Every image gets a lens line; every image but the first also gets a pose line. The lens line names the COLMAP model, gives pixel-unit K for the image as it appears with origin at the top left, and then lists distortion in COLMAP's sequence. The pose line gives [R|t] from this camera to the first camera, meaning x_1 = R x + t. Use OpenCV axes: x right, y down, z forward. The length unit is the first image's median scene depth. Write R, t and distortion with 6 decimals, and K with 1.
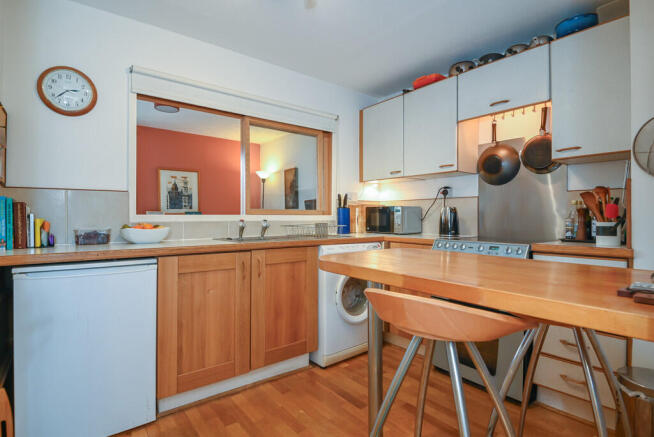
lens RADIAL K [[333.5, 0, 326.7], [0, 333.5, 217.2], [0, 0, 1]] dist [-0.002043, -0.000278]
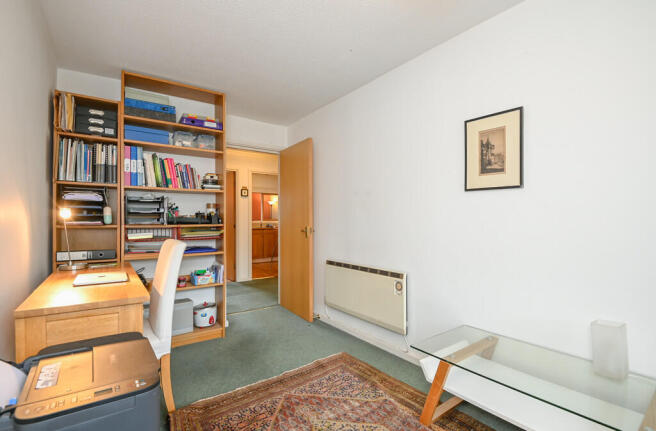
lens RADIAL K [[307.9, 0, 328.5], [0, 307.9, 217.9], [0, 0, 1]] dist [0.000132, 0.000001]
pose [[0.999514, 0.000782, -0.031165, 0.320892], [-0.001195, 0.999912, -0.013235, -0.000943], [0.031152, 0.013266, 0.999427, -1.295542]]
